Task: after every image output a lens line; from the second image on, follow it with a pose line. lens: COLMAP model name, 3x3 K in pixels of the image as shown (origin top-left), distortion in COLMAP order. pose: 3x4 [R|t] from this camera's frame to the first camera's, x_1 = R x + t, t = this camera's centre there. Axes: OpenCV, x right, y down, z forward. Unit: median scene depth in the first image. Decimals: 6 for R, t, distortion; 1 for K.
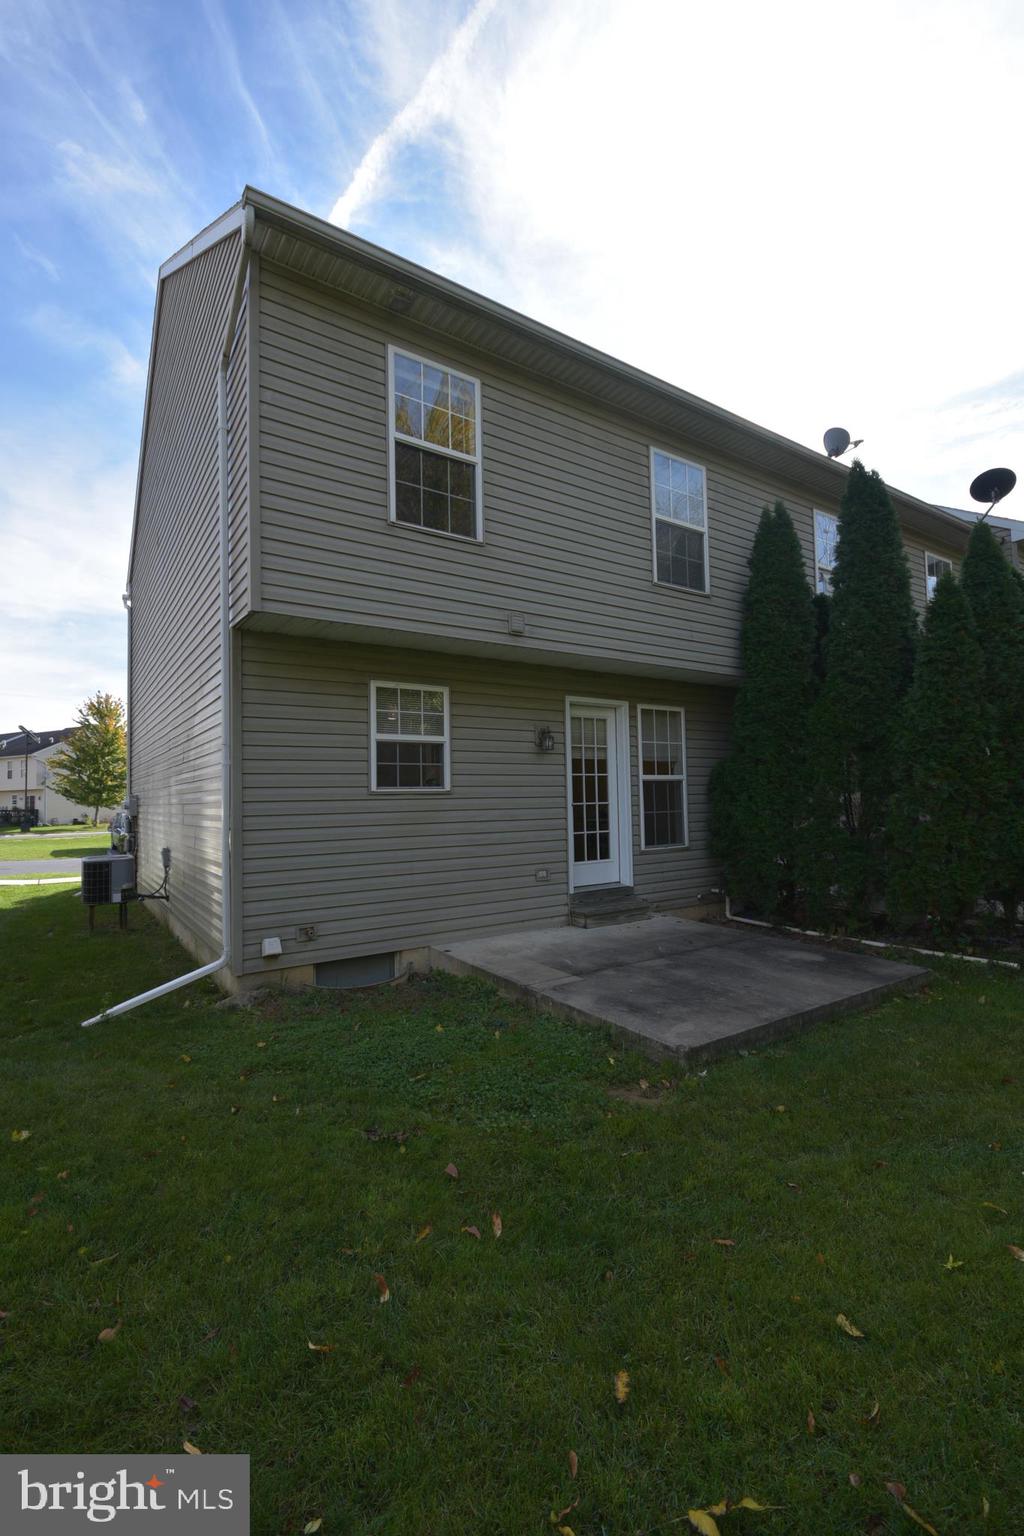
lens RADIAL K [[663.4, 0, 498.4], [0, 663.4, 766.7], [0, 0, 1]] dist [0.003331, -0.003121]
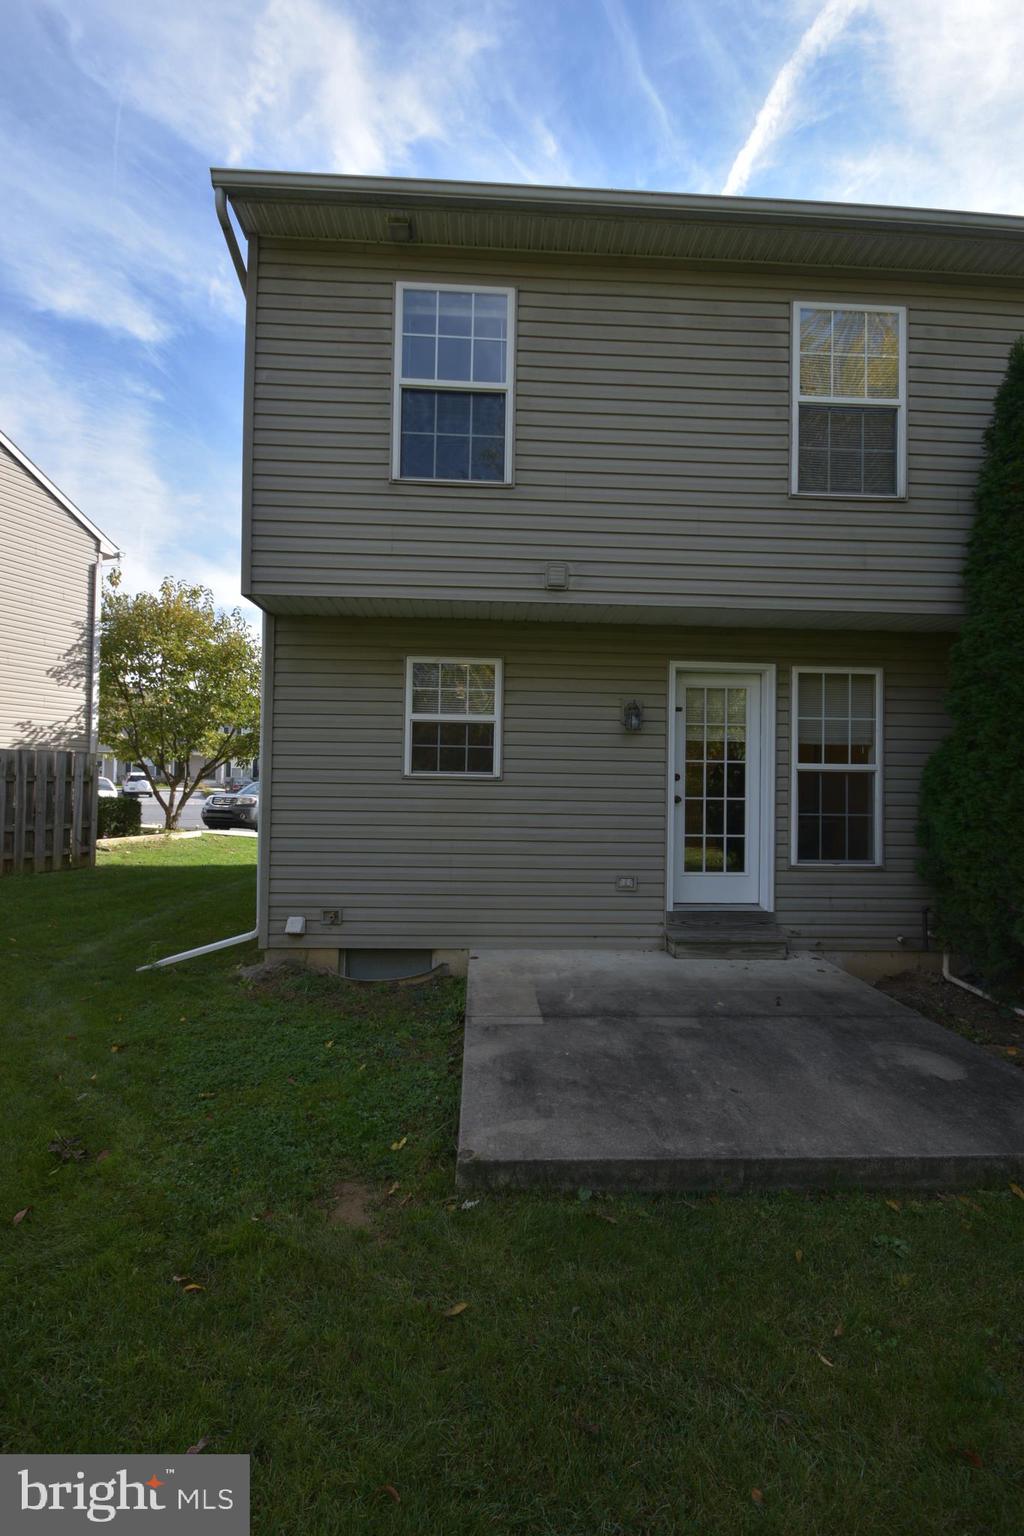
lens RADIAL K [[663.4, 0, 518.2], [0, 663.4, 765.7], [0, 0, 1]] dist [0.003331, -0.003121]
pose [[0.860138, 0.020863, -0.509635, 0.407270], [-0.007168, 0.999559, 0.028823, -0.004454], [0.510011, -0.021139, 0.859908, 0.264582]]
